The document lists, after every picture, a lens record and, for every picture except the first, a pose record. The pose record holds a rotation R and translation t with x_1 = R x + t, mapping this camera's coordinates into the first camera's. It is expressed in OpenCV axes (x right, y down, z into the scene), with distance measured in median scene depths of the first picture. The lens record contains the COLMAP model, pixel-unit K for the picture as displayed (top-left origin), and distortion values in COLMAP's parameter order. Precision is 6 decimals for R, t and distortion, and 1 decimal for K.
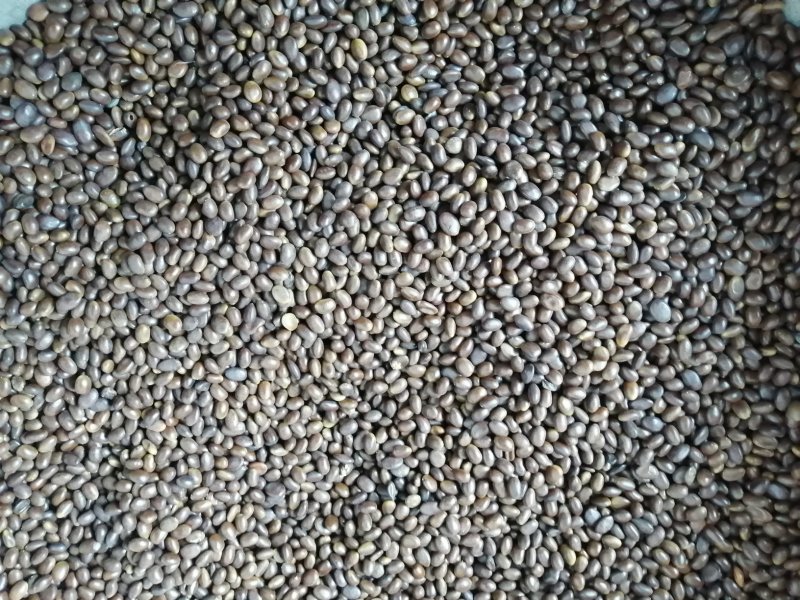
lens RADIAL K [[667.2, 0, 400.0], [0, 667.2, 300.0], [0, 0, 1]] dist [-0.038397, 0.077899]
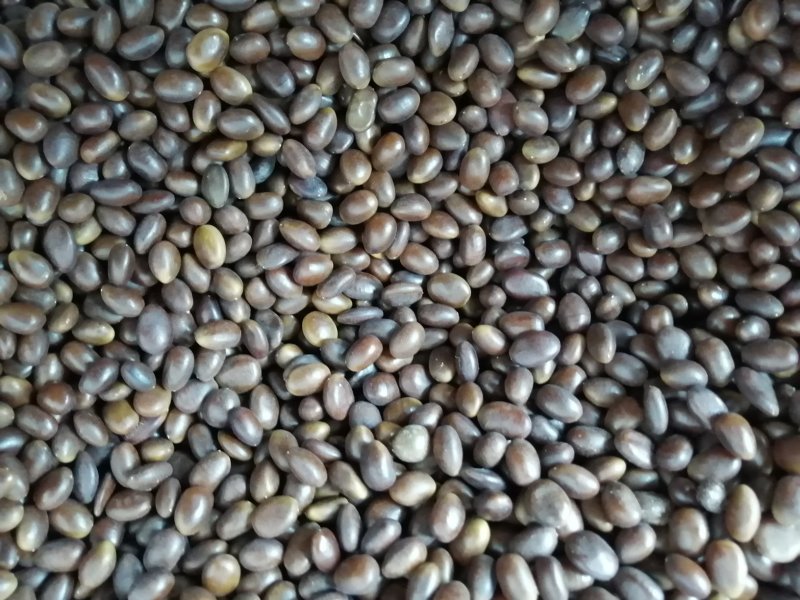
lens RADIAL K [[667.2, 0, 400.0], [0, 667.2, 300.0], [0, 0, 1]] dist [-0.038397, 0.077899]
pose [[0.999228, -0.014731, 0.036419, 0.058105], [0.024088, 0.962064, -0.271757, -0.202383], [-0.031035, 0.272425, 0.961677, 0.534879]]
